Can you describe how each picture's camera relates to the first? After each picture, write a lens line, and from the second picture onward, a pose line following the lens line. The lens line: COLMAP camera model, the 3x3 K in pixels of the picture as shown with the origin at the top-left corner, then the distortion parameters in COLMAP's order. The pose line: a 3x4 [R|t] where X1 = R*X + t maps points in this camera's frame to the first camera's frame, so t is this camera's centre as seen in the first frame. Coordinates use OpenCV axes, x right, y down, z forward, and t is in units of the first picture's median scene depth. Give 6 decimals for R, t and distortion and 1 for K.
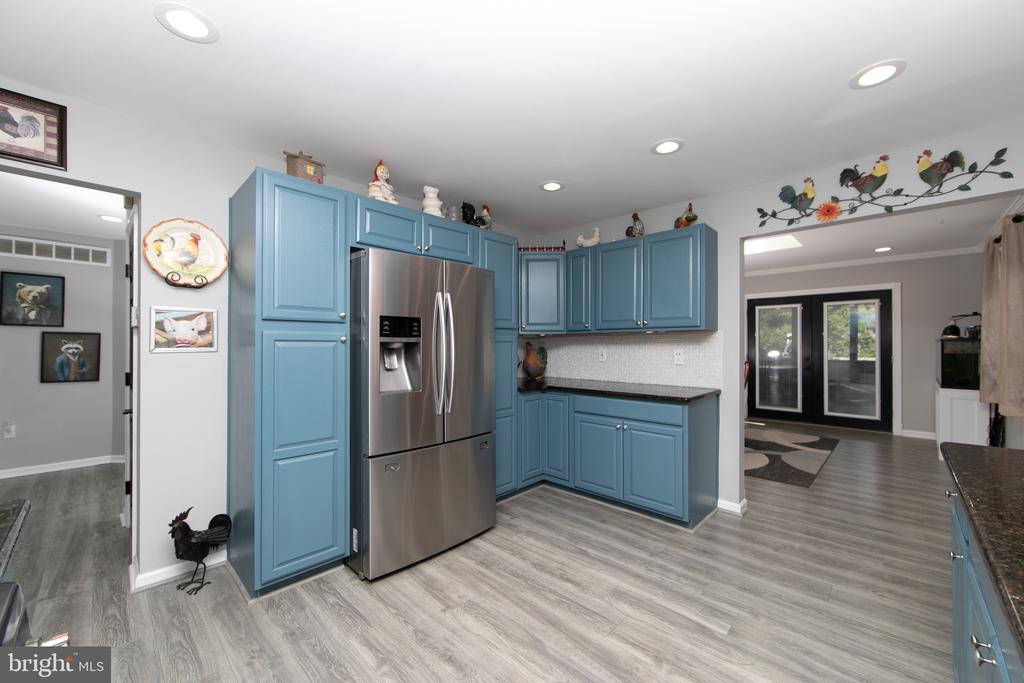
lens RADIAL K [[399.7, 0, 517.3], [0, 399.7, 343.6], [0, 0, 1]] dist [-0.002051, -0.000051]
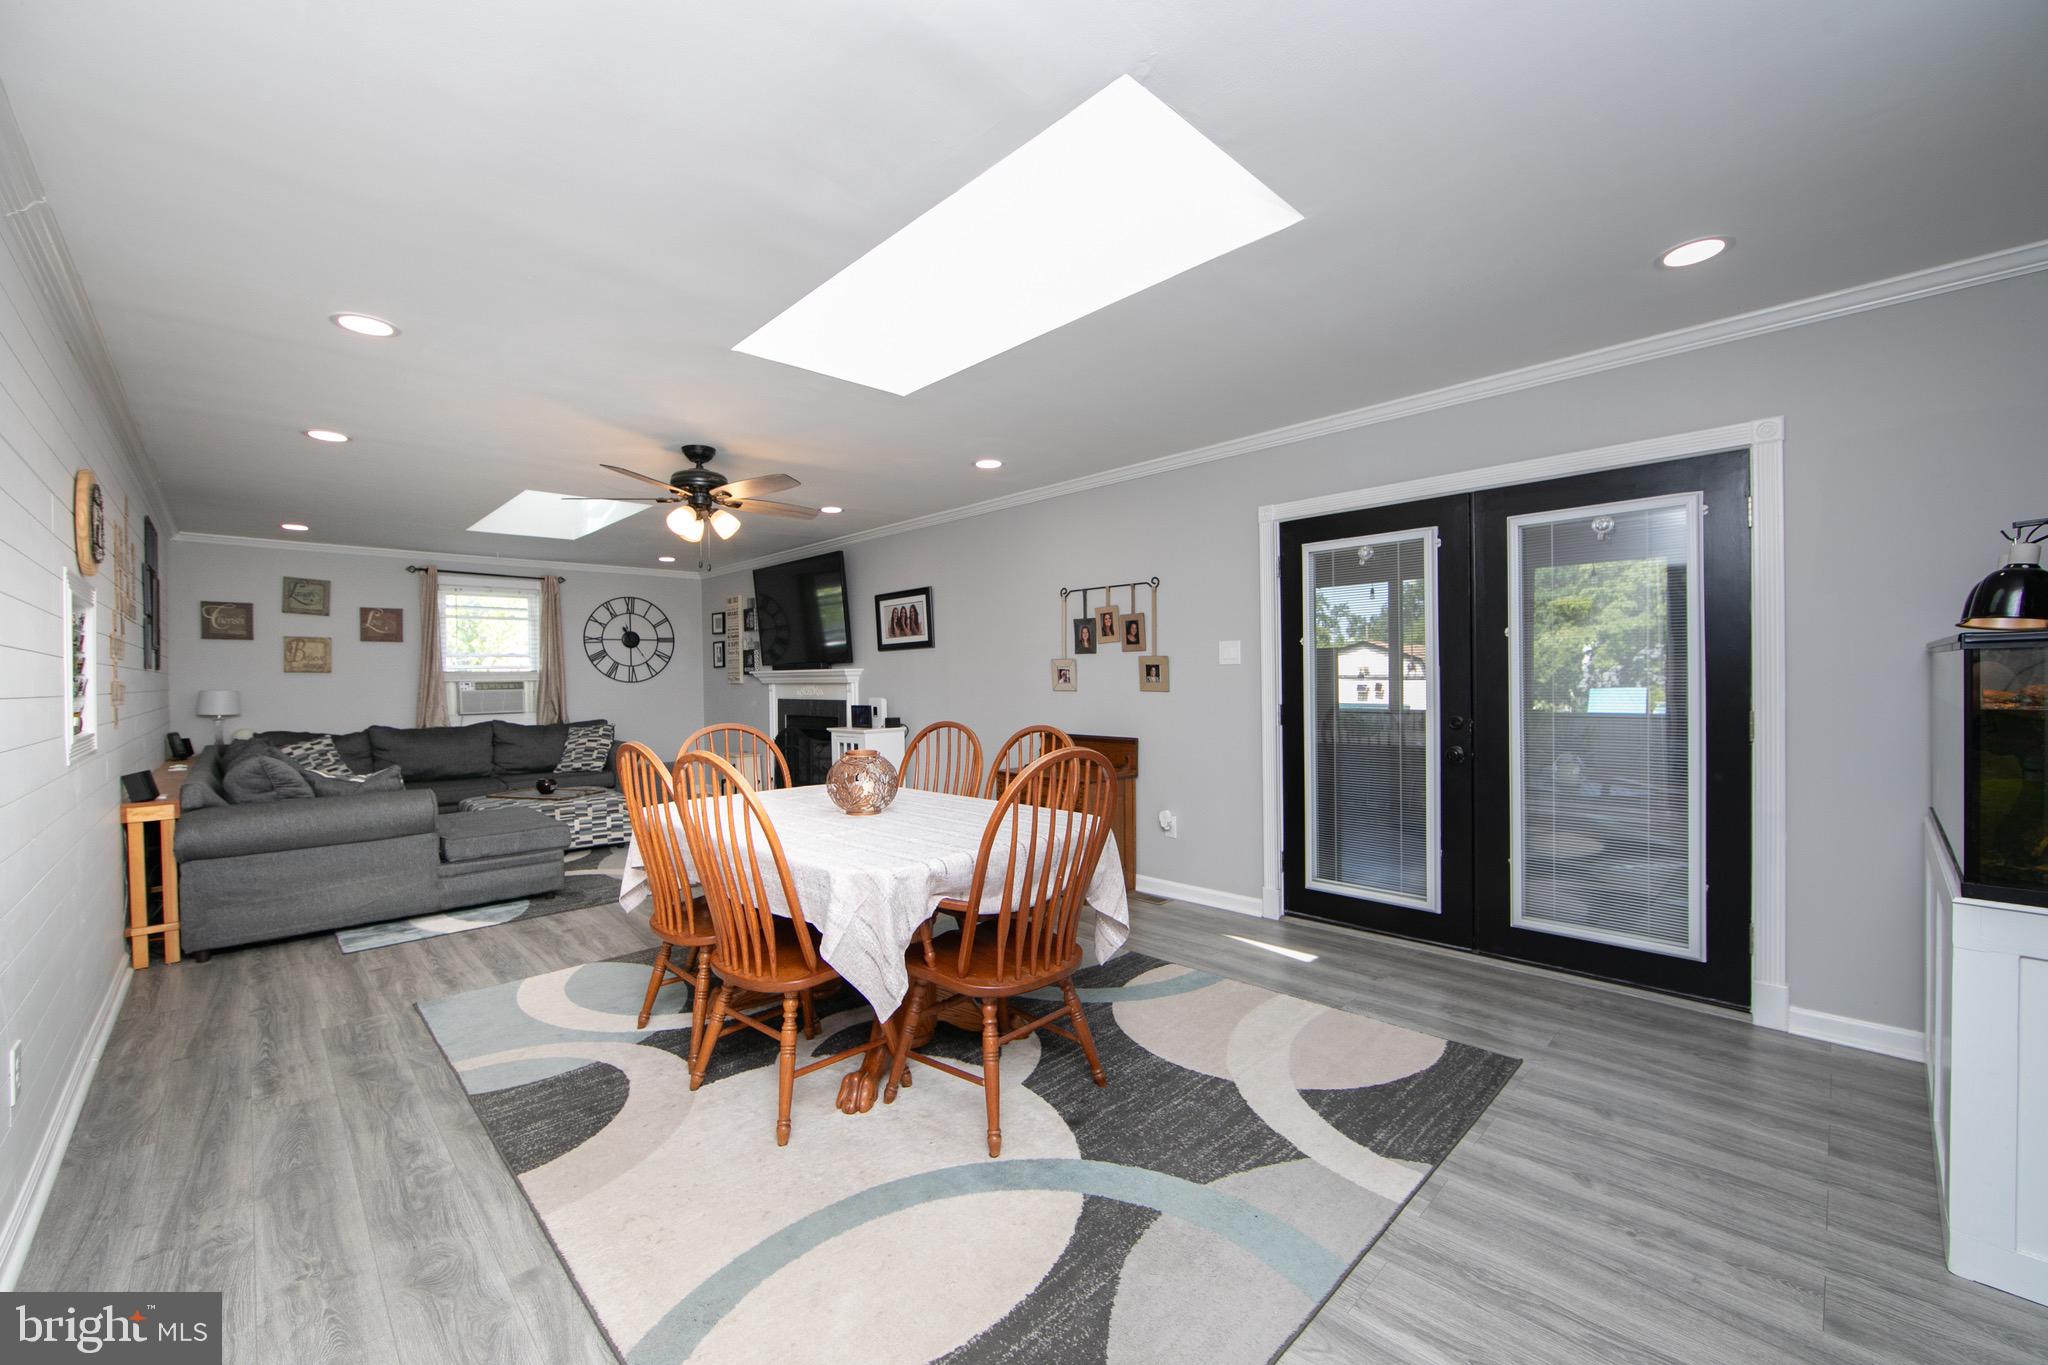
lens RADIAL K [[798.9, 0, 1030.0], [0, 798.9, 688.9], [0, 0, 1]] dist [-0.024564, 0.007703]
pose [[0.999161, -0.011933, -0.039183, 0.492416], [0.012551, 0.999800, 0.015582, 0.002127], [0.038989, -0.016061, 0.999111, 0.474435]]
